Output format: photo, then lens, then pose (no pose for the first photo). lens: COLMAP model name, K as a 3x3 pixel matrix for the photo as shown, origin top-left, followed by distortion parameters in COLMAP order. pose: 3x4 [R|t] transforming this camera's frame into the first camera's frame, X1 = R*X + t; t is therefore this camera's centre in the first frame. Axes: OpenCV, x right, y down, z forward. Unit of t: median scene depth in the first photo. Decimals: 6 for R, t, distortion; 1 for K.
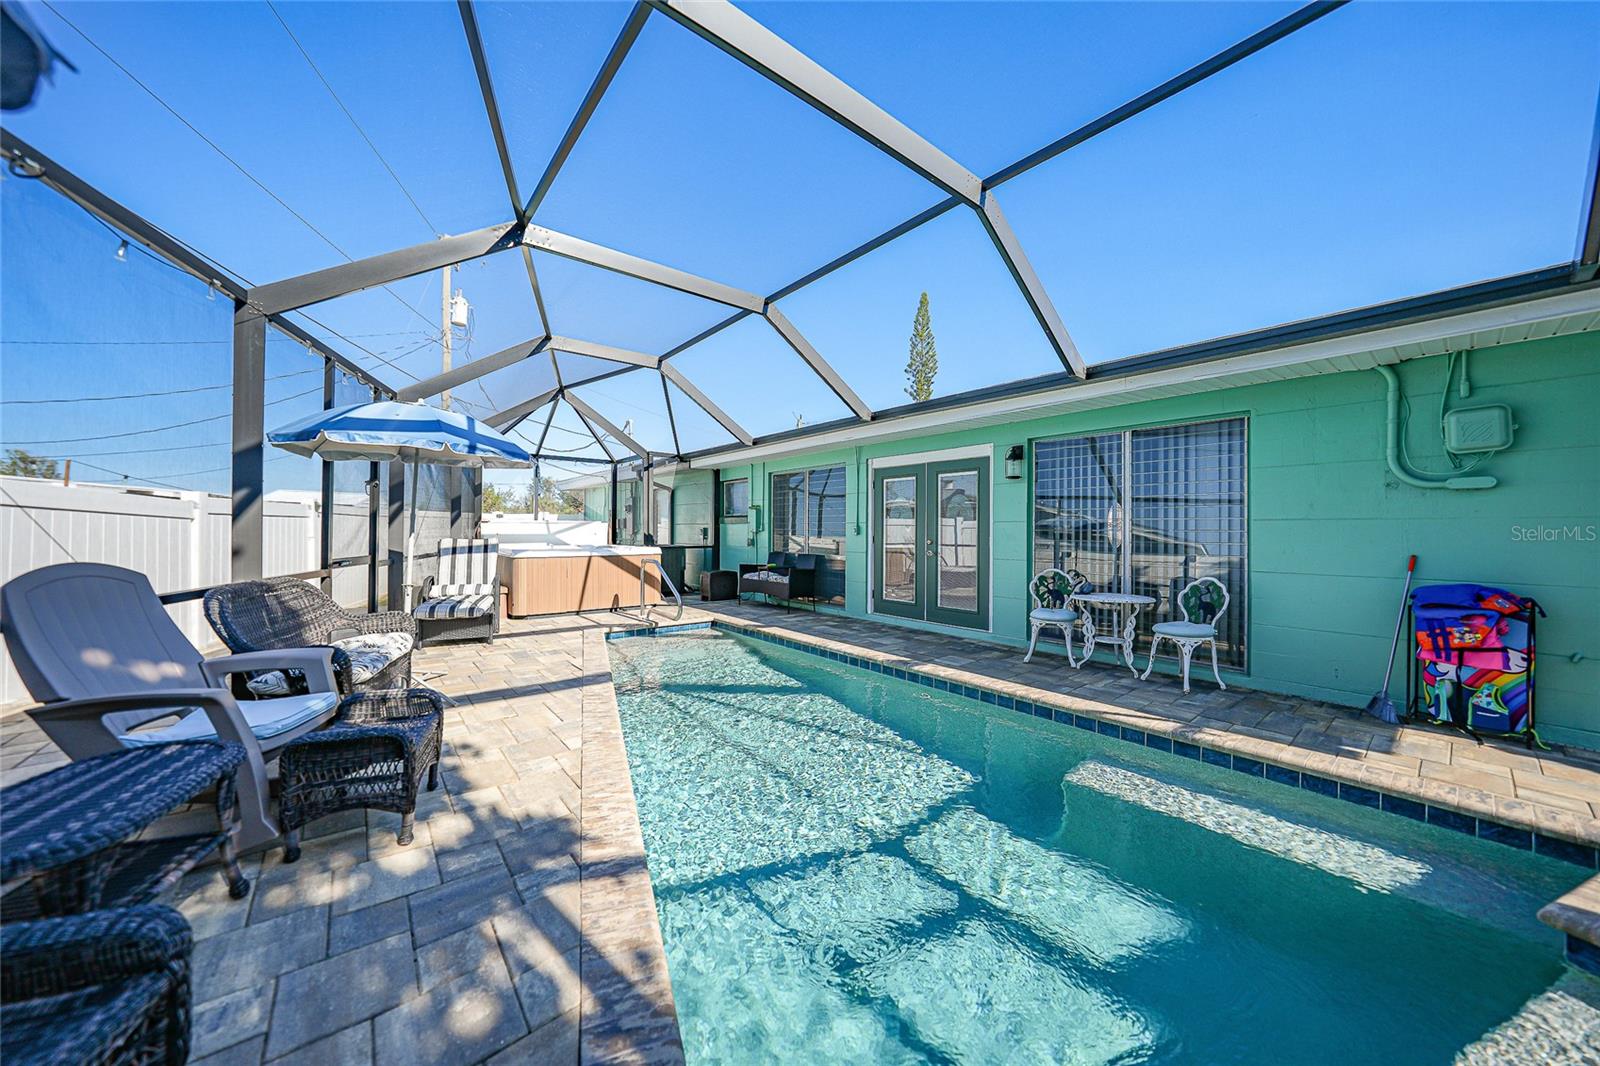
lens RADIAL K [[567.6, 0, 794.8], [0, 567.6, 532.3], [0, 0, 1]] dist [-0.024422, 0.004377]
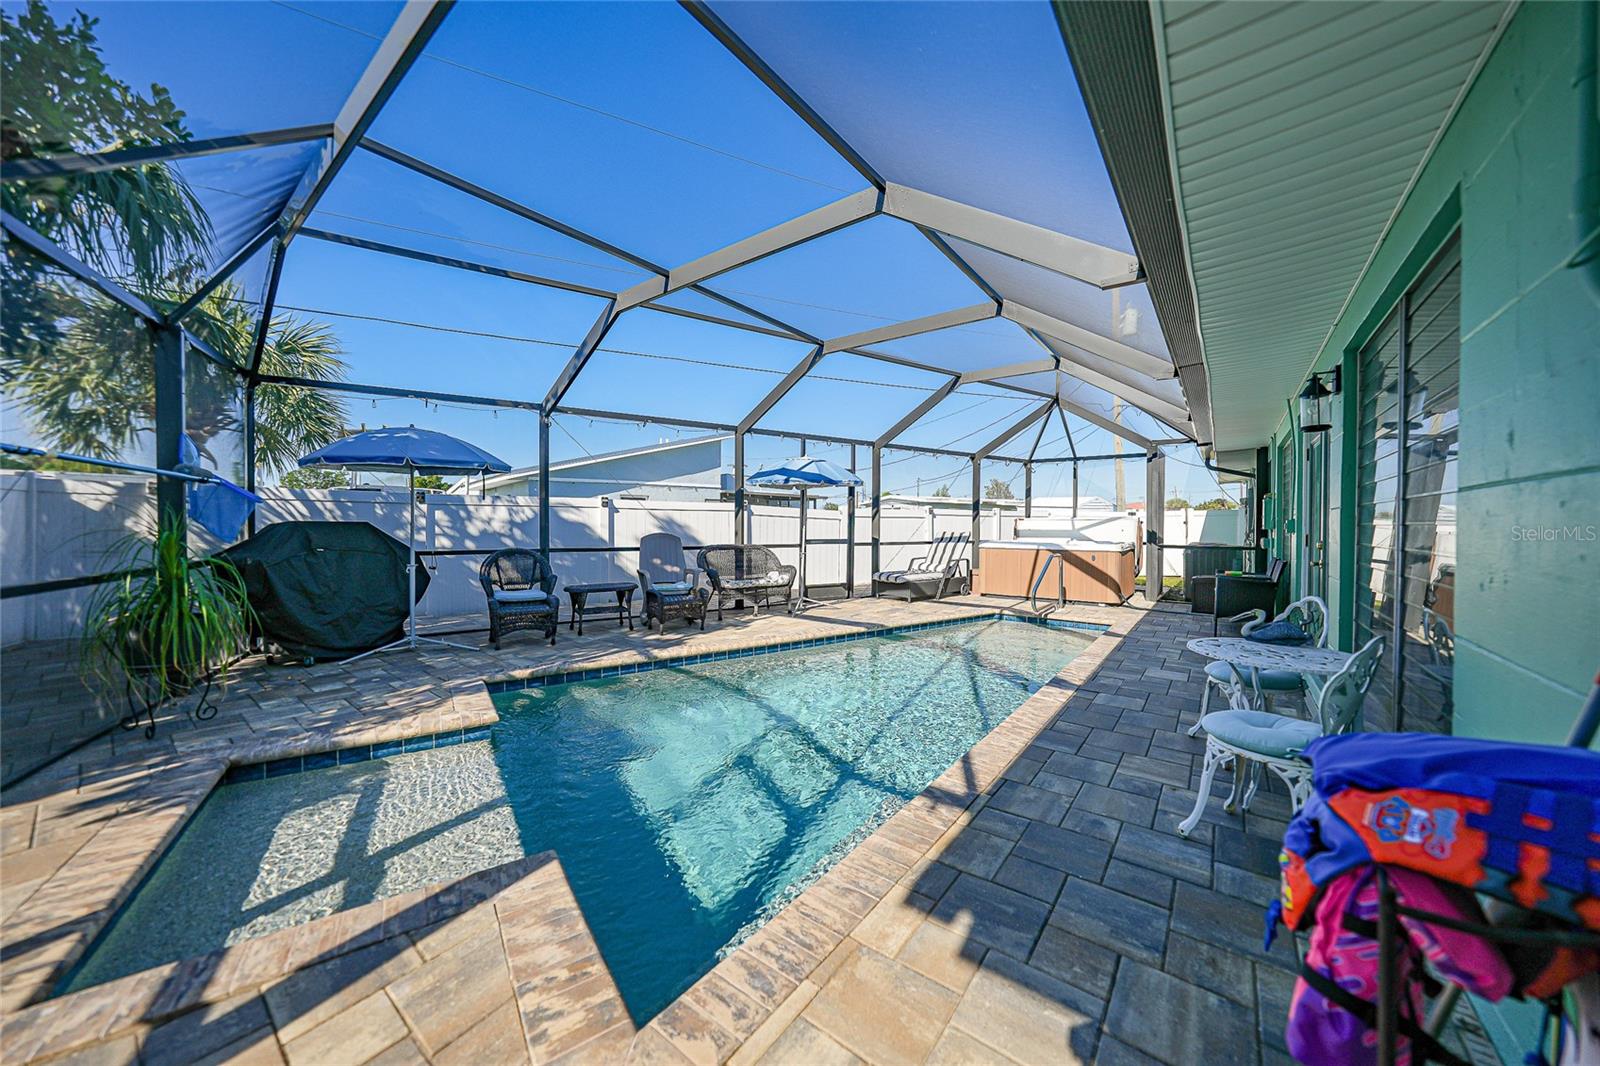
lens RADIAL K [[567.6, 0, 803.5], [0, 567.6, 523.5], [0, 0, 1]] dist [-0.024422, 0.004377]
pose [[0.209835, 0.001794, -0.977735, 1.256628], [-0.010323, 0.999947, -0.000381, -0.010691], [0.977682, 0.010173, 0.209842, 0.587702]]
